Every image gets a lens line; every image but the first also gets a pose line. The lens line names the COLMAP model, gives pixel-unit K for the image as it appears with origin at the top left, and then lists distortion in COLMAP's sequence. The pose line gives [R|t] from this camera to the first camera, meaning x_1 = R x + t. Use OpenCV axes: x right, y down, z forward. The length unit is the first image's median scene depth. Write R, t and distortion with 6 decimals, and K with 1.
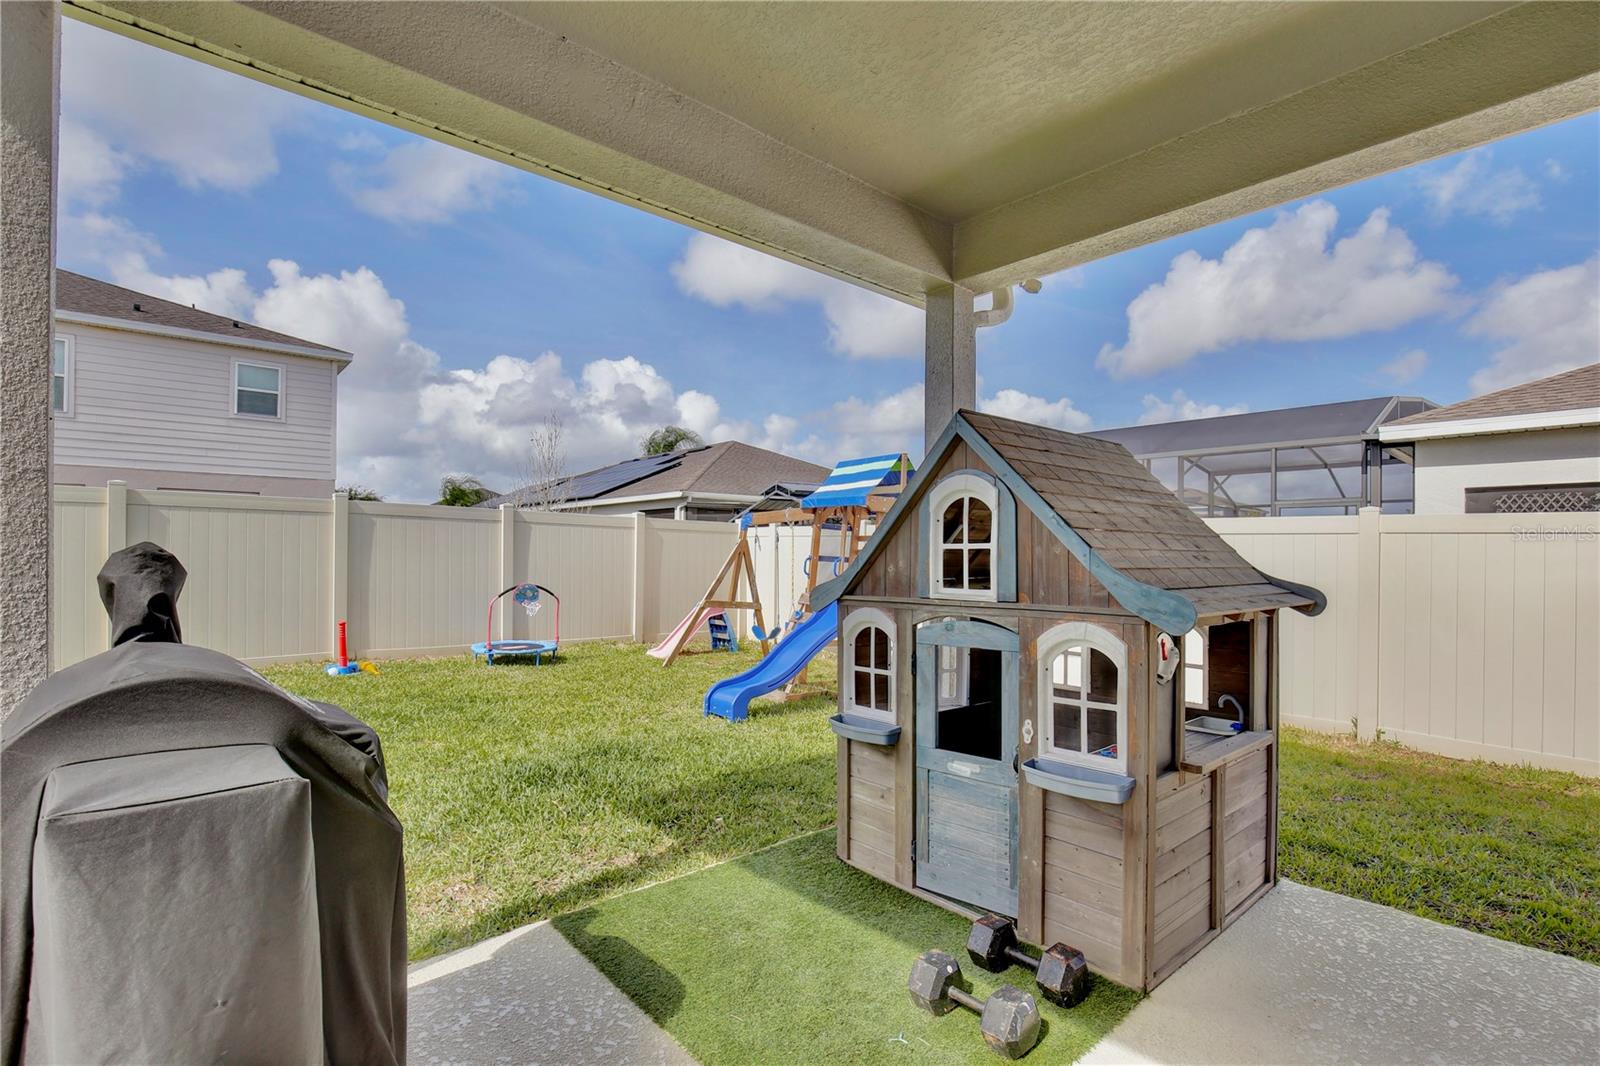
lens RADIAL K [[748.4, 0, 801.9], [0, 748.4, 549.7], [0, 0, 1]] dist [-0.049258, -0.000093]
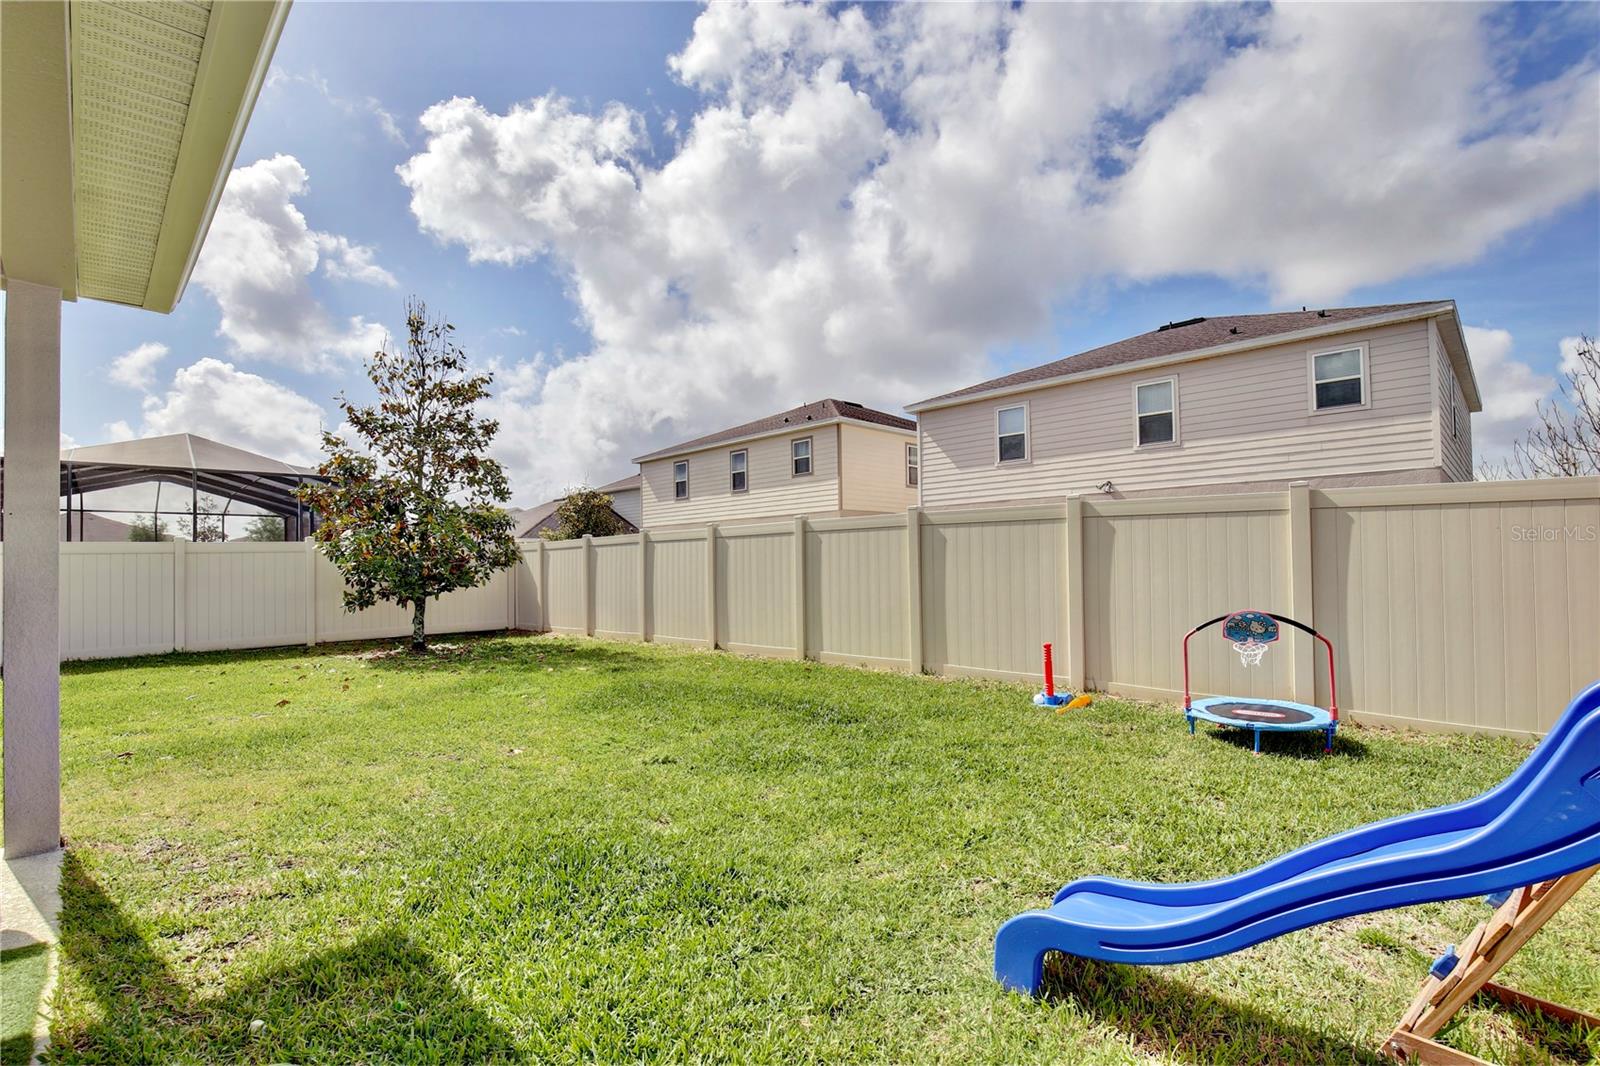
lens RADIAL K [[748.4, 0, 801.9], [0, 748.4, 549.7], [0, 0, 1]] dist [-0.049258, -0.000093]
pose [[0.018764, -0.026126, -0.999483, 0.229197], [0.014019, 0.999567, -0.025865, 0.005021], [0.999726, -0.013526, 0.019122, 0.608677]]
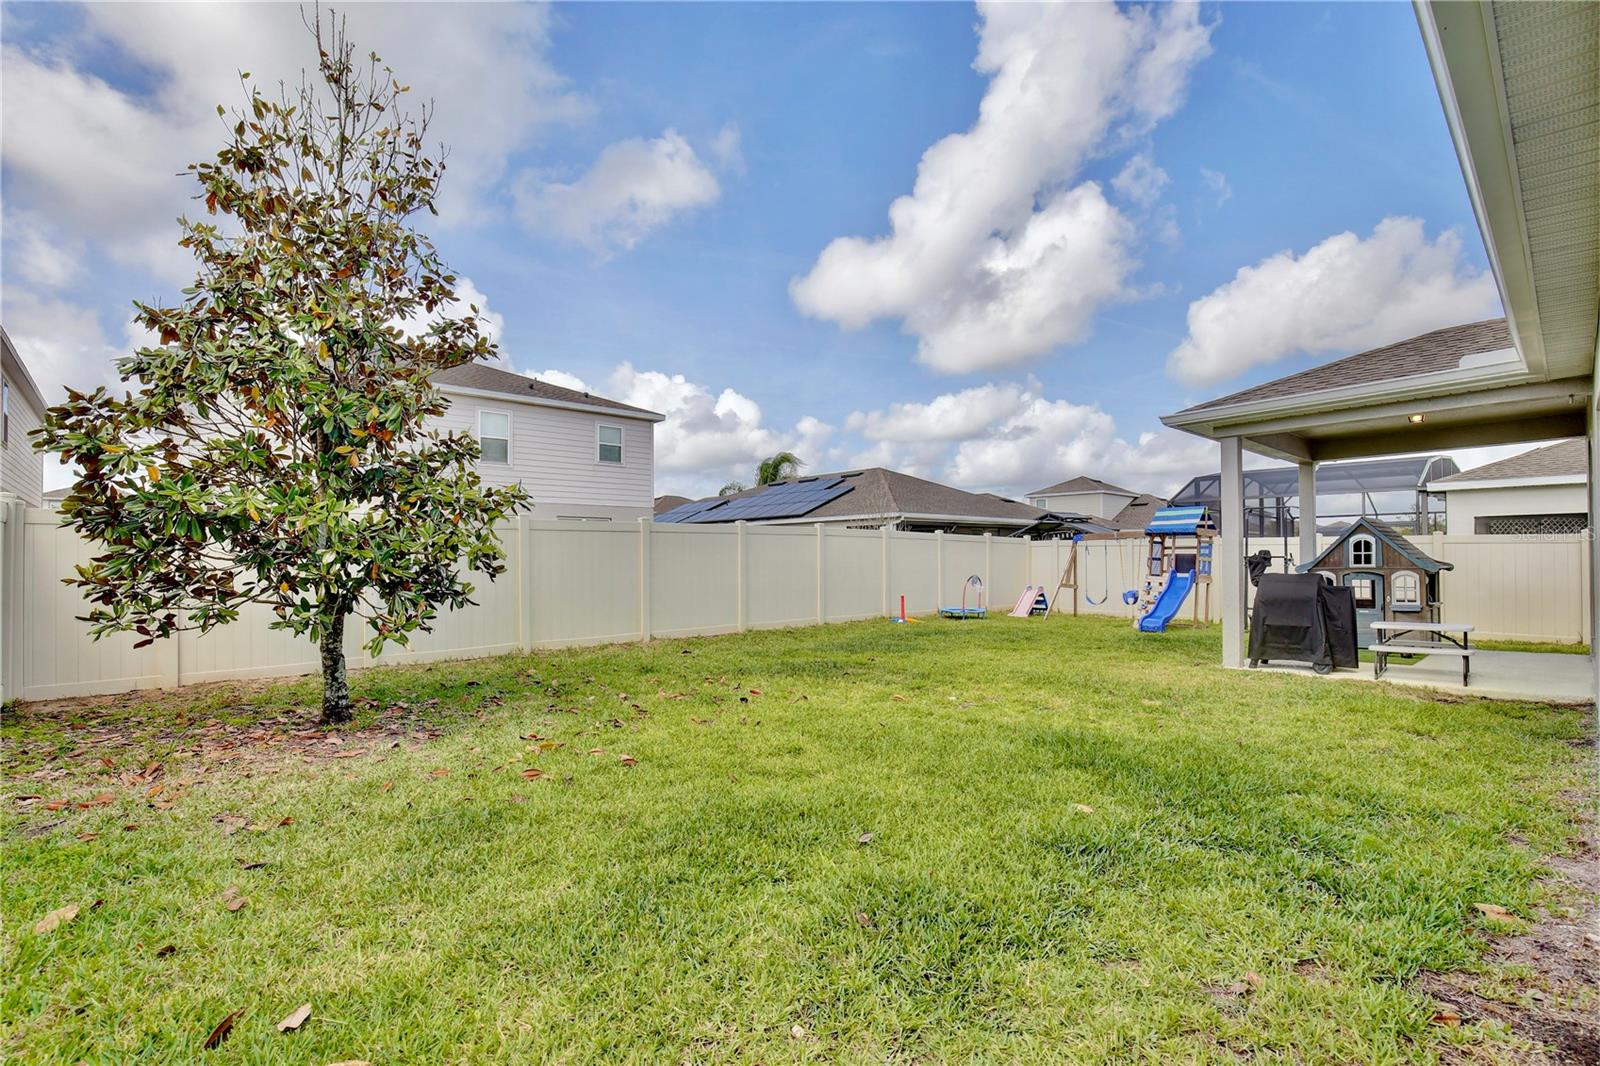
lens RADIAL K [[710.1, 0, 795.7], [0, 710.1, 554.6], [0, 0, 1]] dist [-0.042225, 0.000228]
pose [[0.999806, -0.009610, -0.017196, -0.693397], [0.009621, 0.999954, 0.000614, -0.007018], [0.017189, -0.000779, 0.999852, -0.679455]]
